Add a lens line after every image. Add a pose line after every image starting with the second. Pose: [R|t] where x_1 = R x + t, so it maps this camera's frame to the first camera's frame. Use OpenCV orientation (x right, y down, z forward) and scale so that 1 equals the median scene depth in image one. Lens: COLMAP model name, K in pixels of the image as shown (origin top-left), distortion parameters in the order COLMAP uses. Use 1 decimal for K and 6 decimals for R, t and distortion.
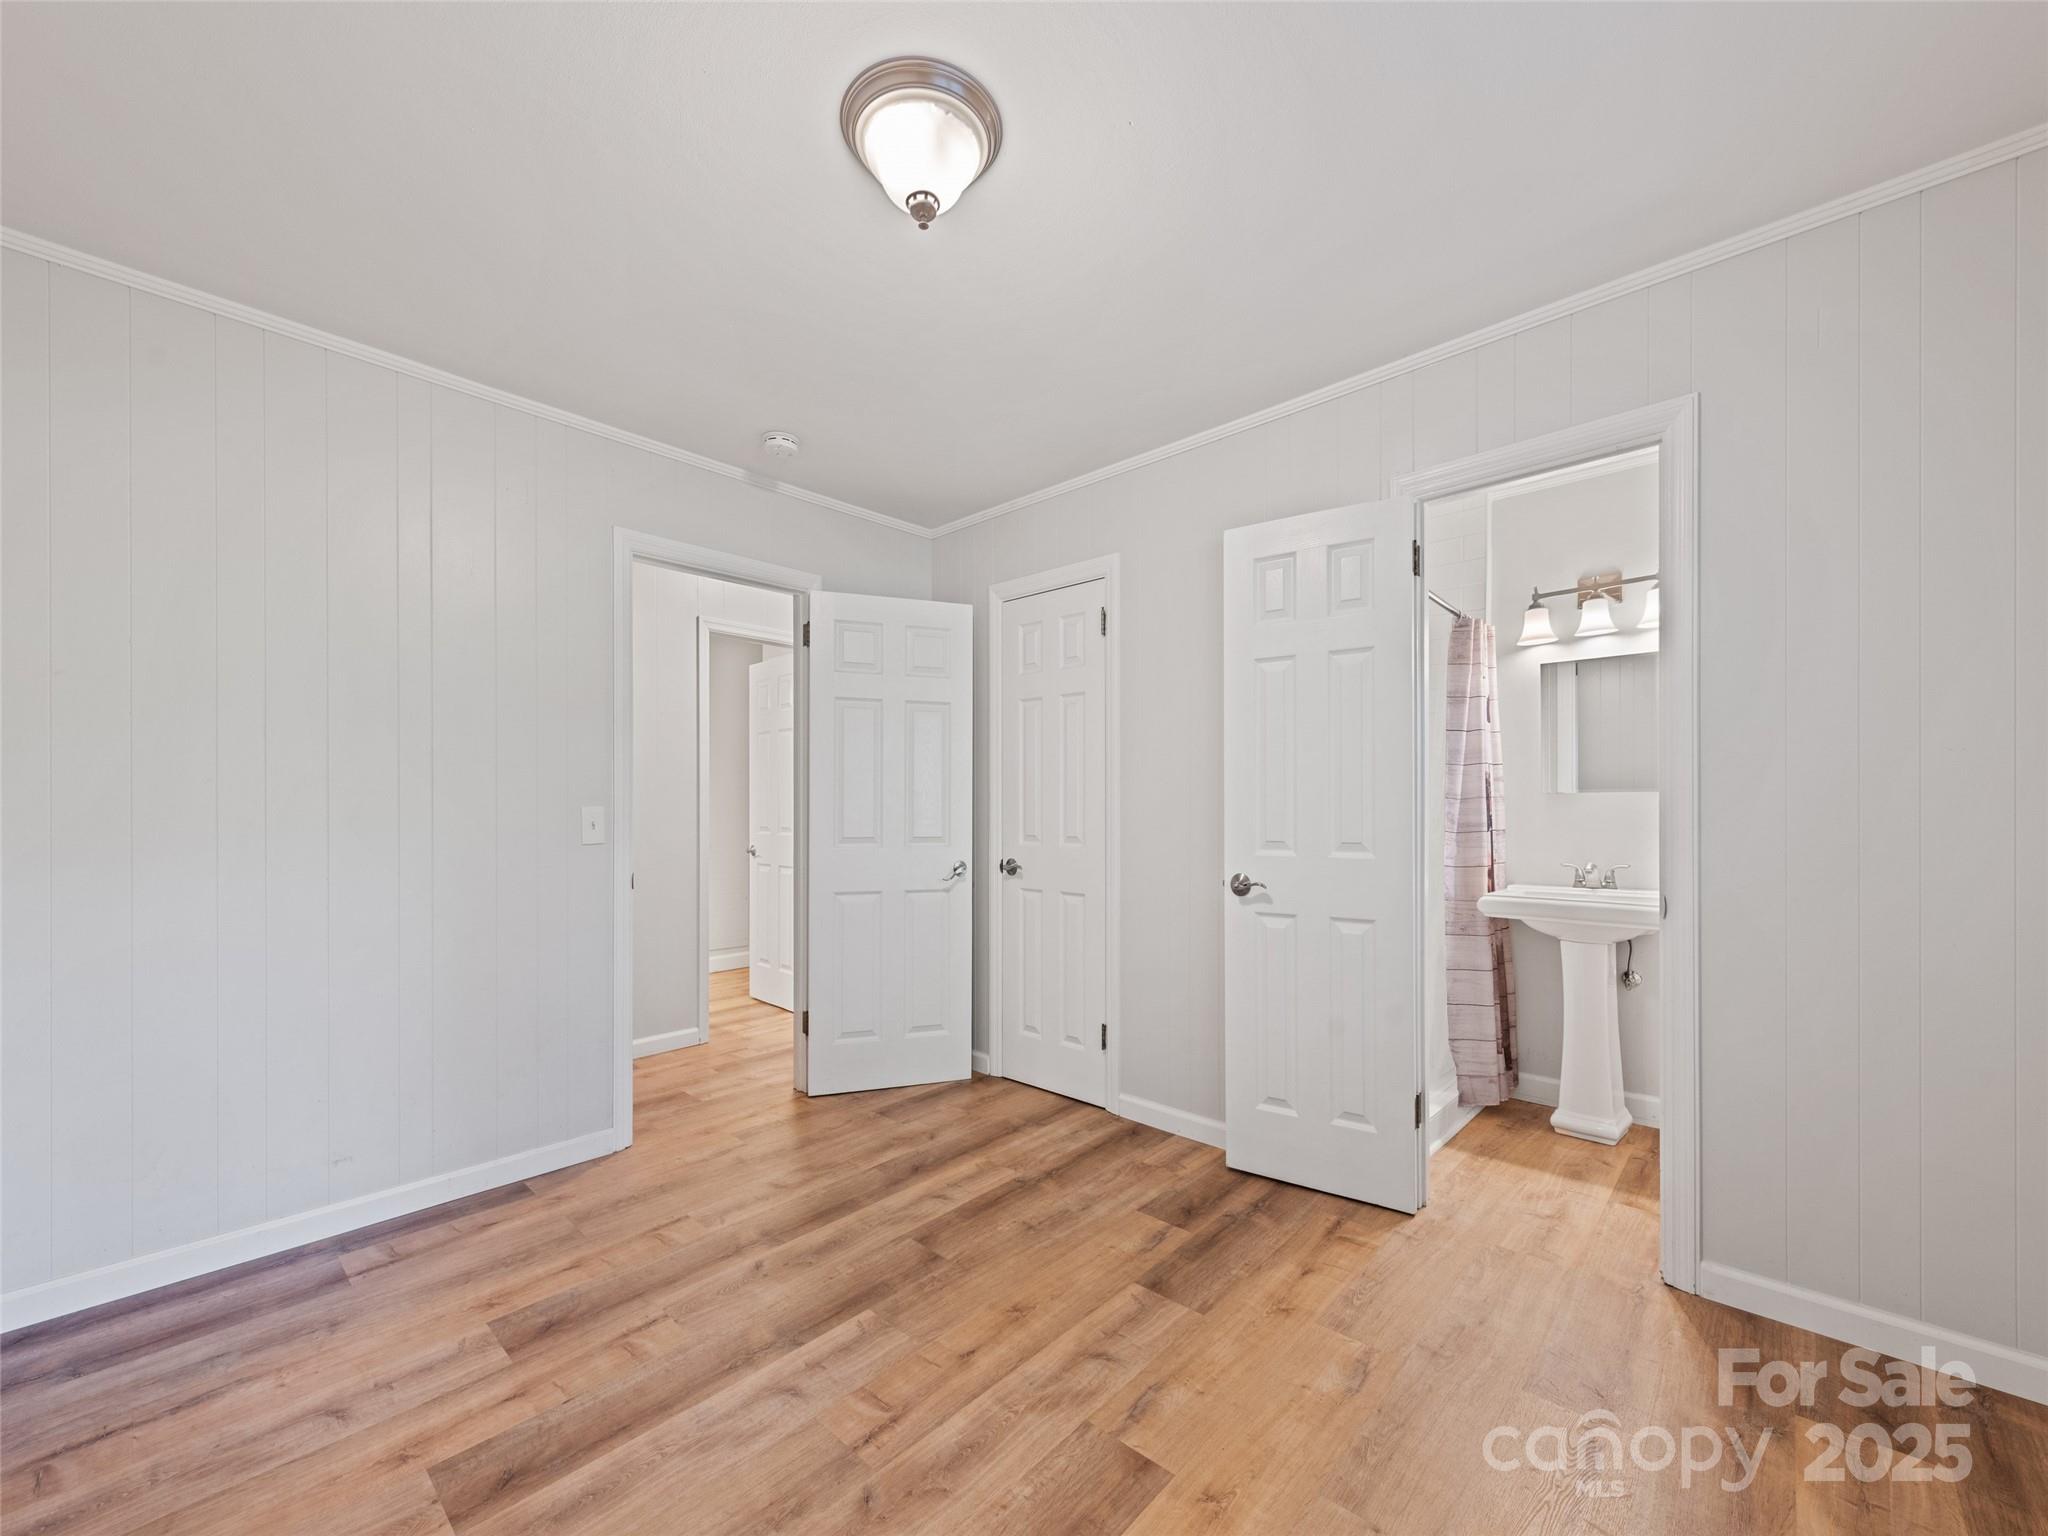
lens RADIAL K [[814.0, 0, 1029.4], [0, 814.0, 811.3], [0, 0, 1]] dist [0.009015, -0.000253]
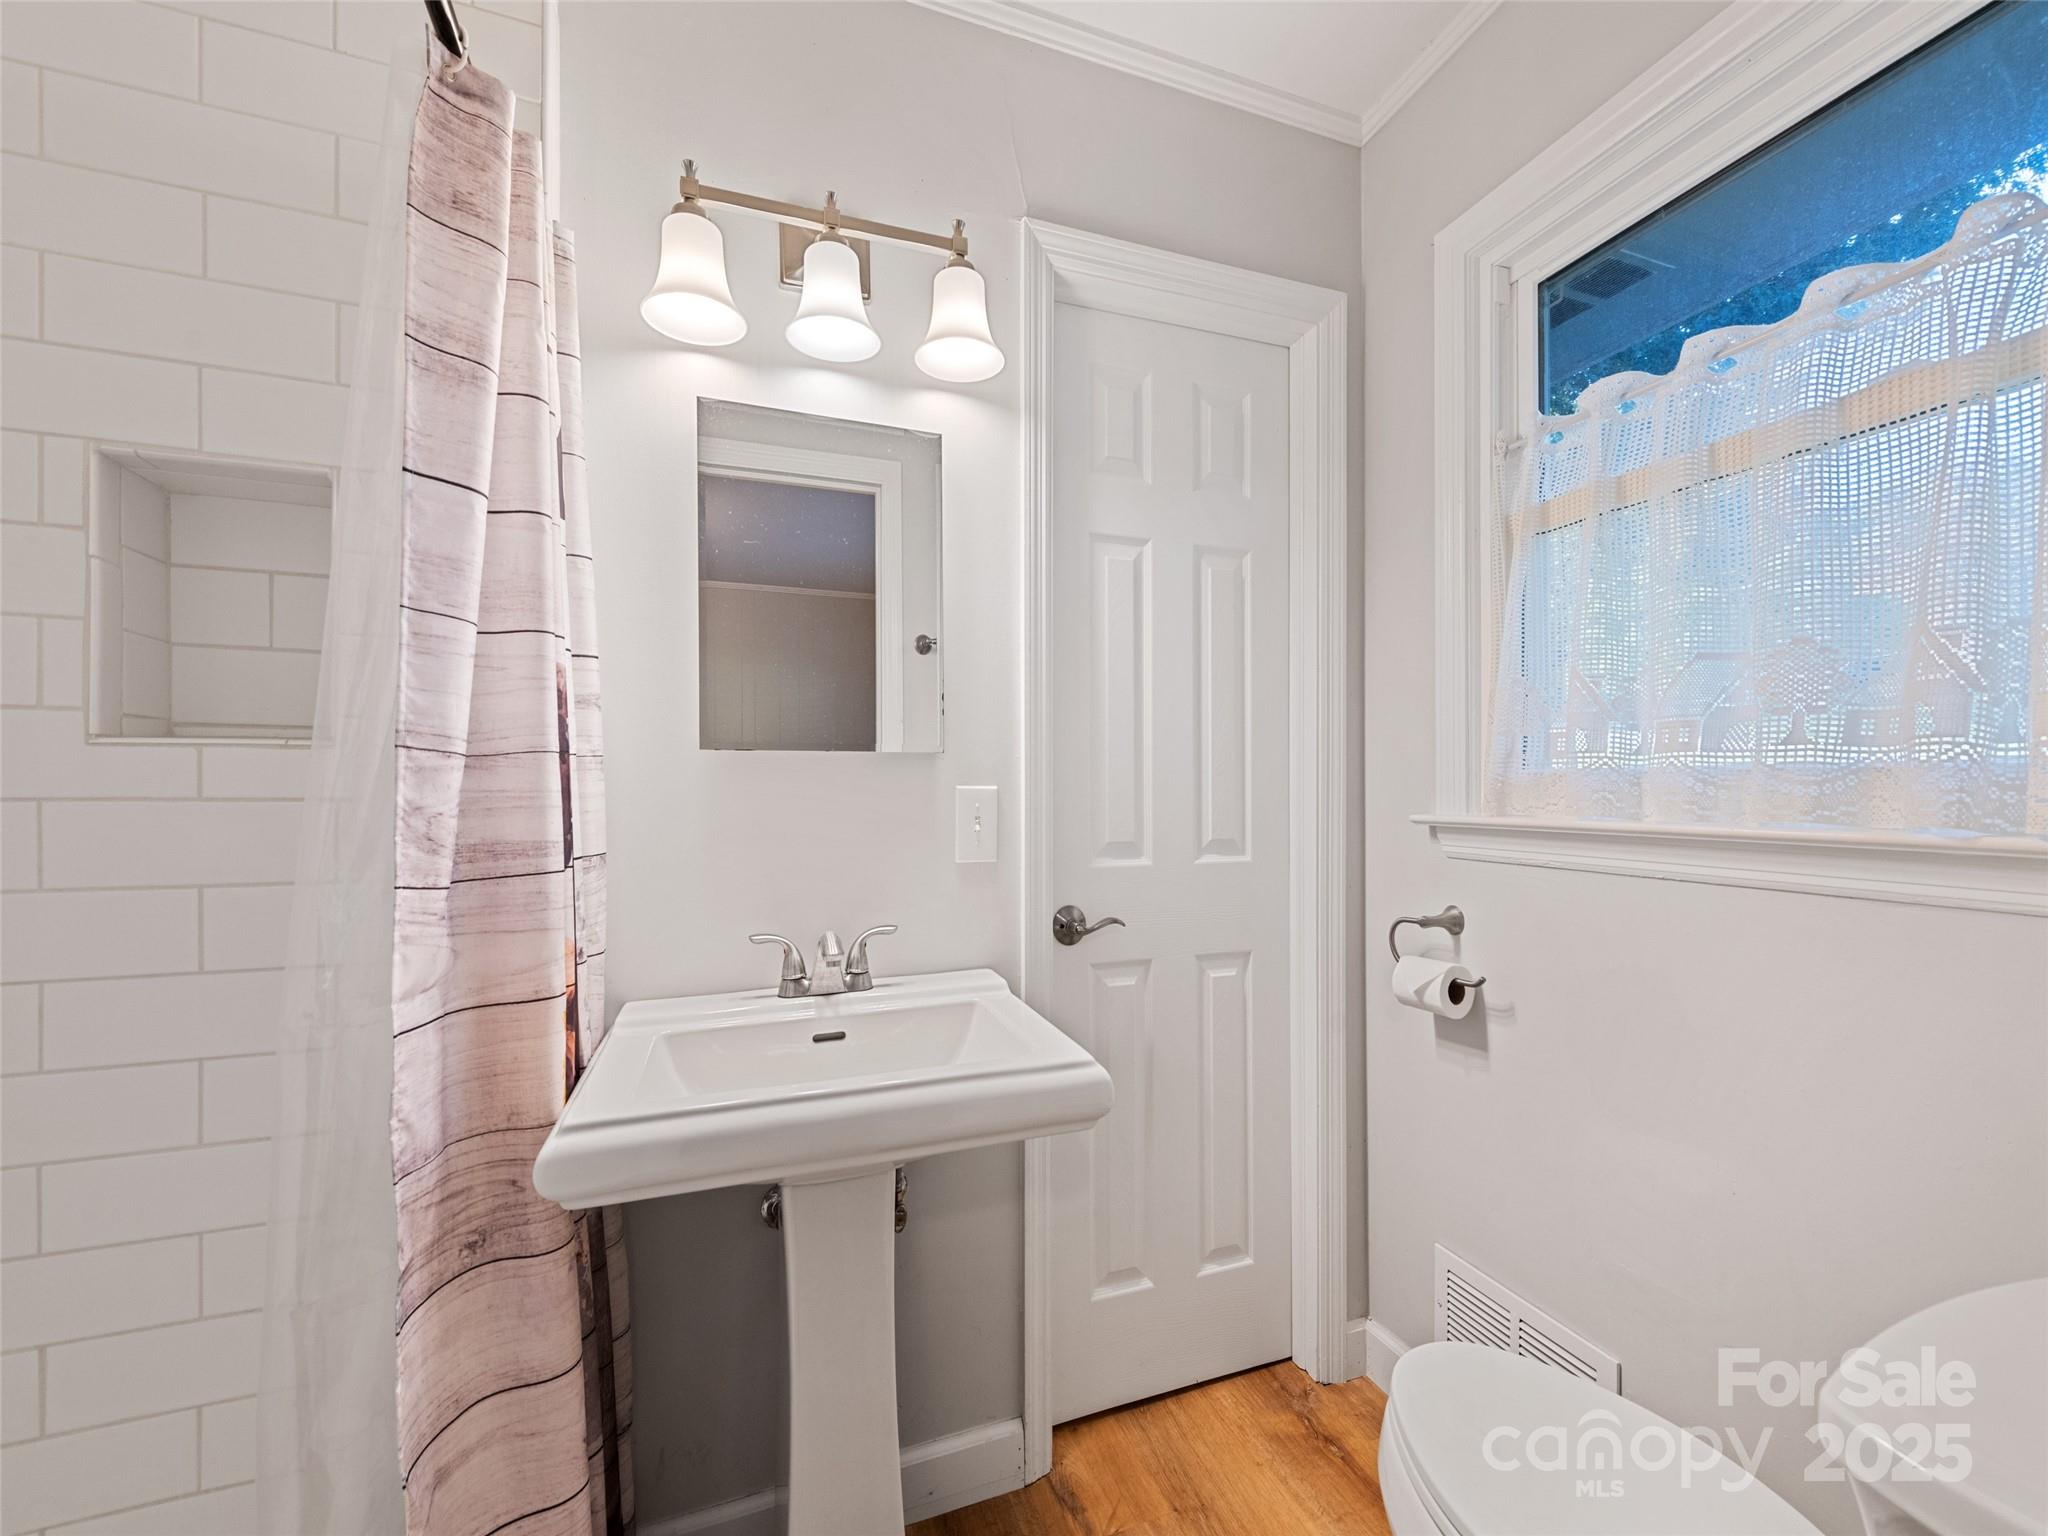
lens RADIAL K [[830.3, 0, 1019.3], [0, 830.3, 792.8], [0, 0, 1]] dist [-0.000383, -0.000089]
pose [[0.474302, -0.000843, 0.880362, 0.378403], [0.003773, 0.999992, -0.001075, -0.001898], [-0.880354, 0.003831, 0.474301, 0.717881]]
